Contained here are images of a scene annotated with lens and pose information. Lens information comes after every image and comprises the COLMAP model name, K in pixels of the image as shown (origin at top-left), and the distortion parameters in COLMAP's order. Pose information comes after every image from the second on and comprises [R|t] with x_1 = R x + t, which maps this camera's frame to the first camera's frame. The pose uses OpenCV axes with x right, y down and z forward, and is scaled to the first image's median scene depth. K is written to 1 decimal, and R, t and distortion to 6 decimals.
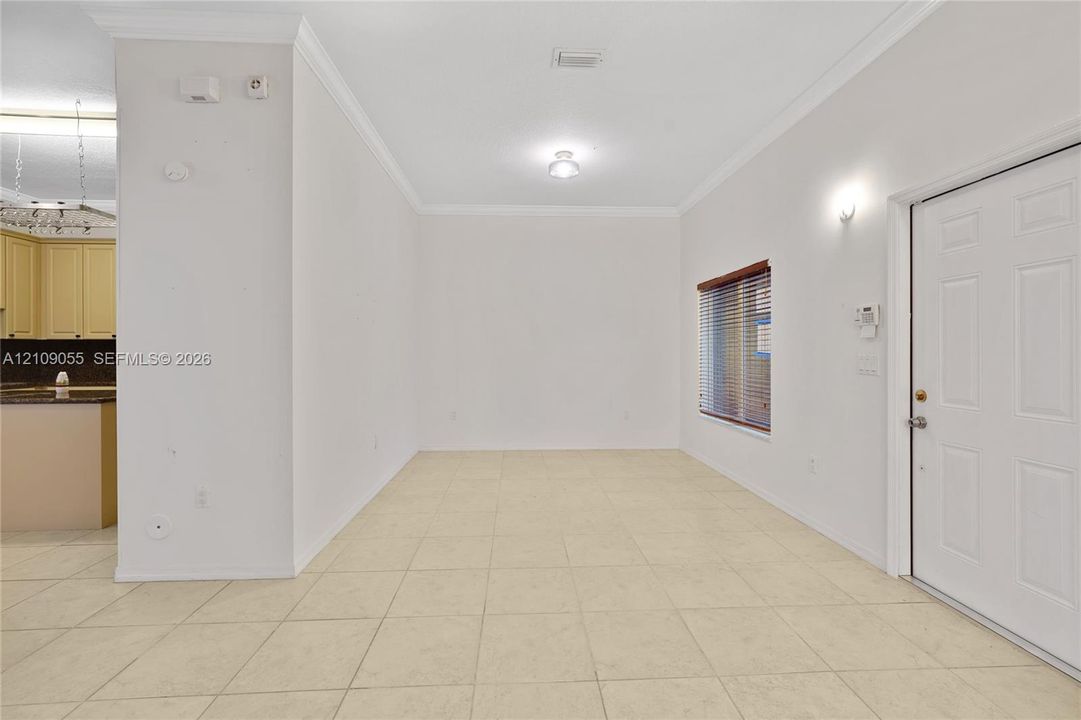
lens RADIAL K [[473.2, 0, 540.5], [0, 473.2, 360.0], [0, 0, 1]] dist [-0.001305, -0.000106]
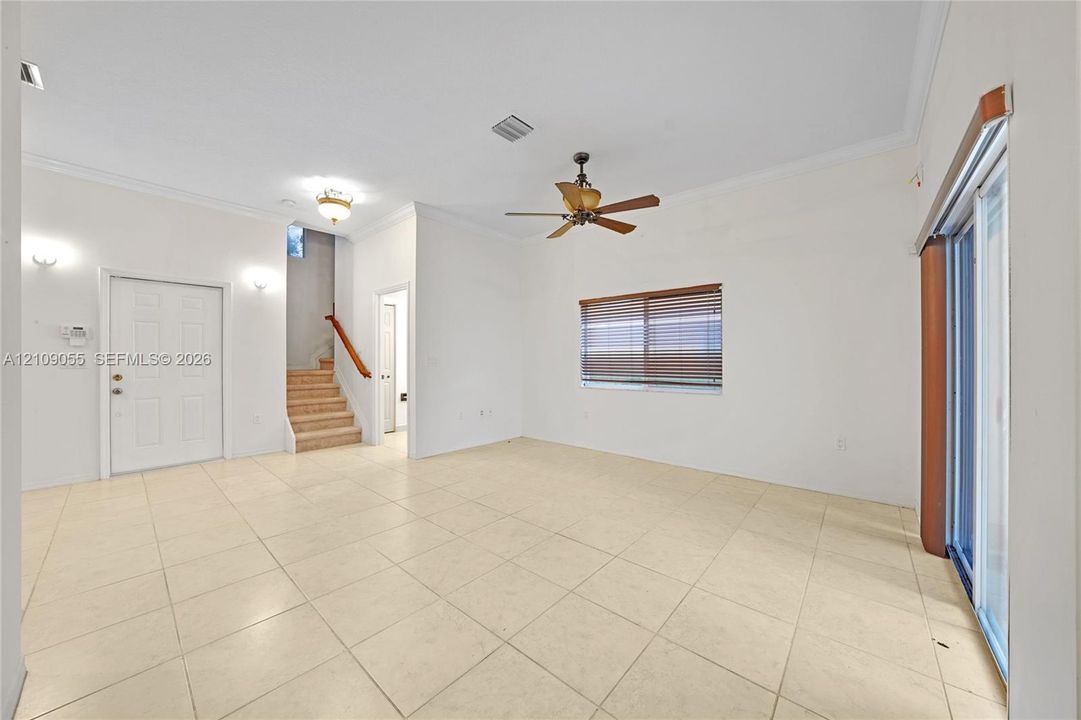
lens RADIAL K [[392.2, 0, 540.5], [0, 392.2, 360.0], [0, 0, 1]] dist [-0.000977, -0.000047]
pose [[-0.706020, -0.001968, 0.708189, -1.433714], [0.011675, 0.999828, 0.014418, 0.001739], [-0.708095, 0.018447, -0.705876, 0.840096]]
